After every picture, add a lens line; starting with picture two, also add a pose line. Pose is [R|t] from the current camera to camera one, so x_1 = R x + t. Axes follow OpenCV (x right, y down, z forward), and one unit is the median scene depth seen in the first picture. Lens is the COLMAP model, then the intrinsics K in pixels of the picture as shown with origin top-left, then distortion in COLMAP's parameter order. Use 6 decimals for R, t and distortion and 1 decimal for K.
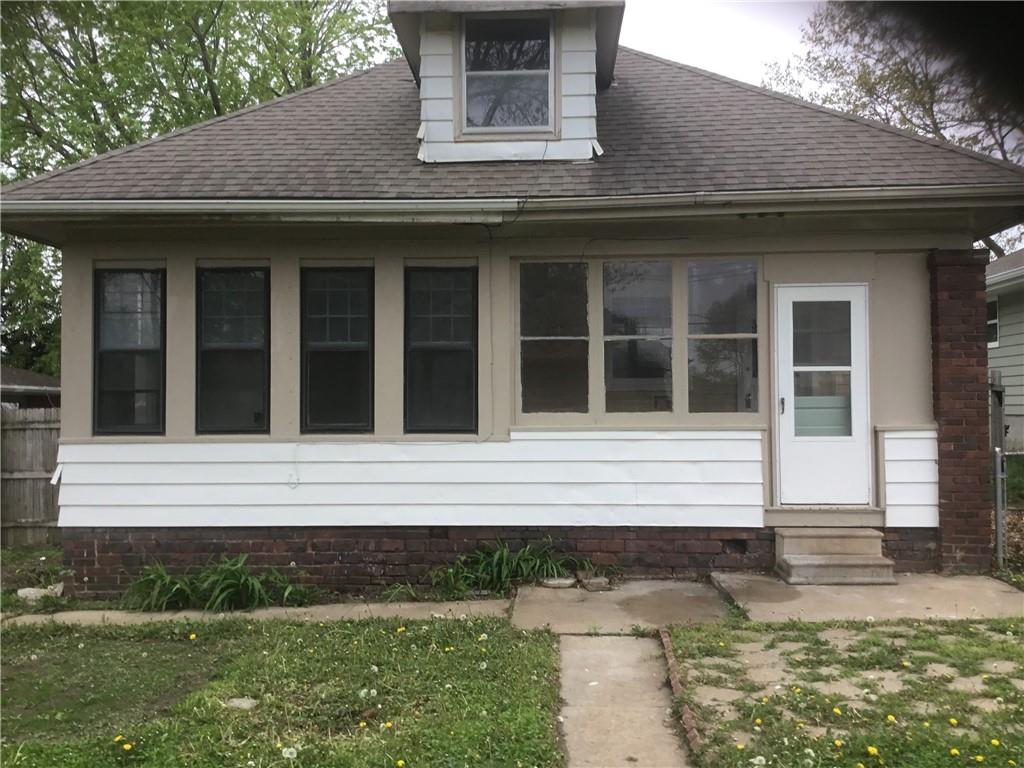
lens RADIAL K [[924.0, 0, 513.1], [0, 924.0, 382.4], [0, 0, 1]] dist [-0.000109, -0.005466]
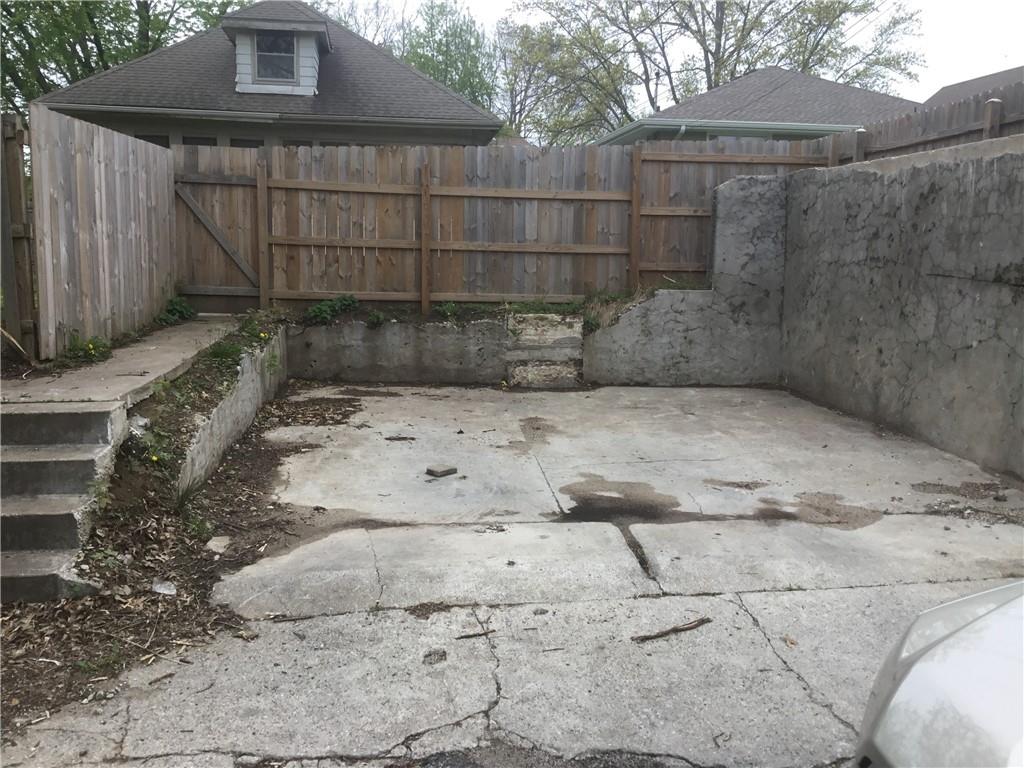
lens RADIAL K [[924.0, 0, 513.5], [0, 924.0, 384.9], [0, 0, 1]] dist [-0.000109, -0.005466]
pose [[0.984445, 0.002791, 0.175671, 0.173101], [-0.034056, 0.983941, 0.175216, 0.047678], [-0.172361, -0.178473, 0.968731, -1.445968]]
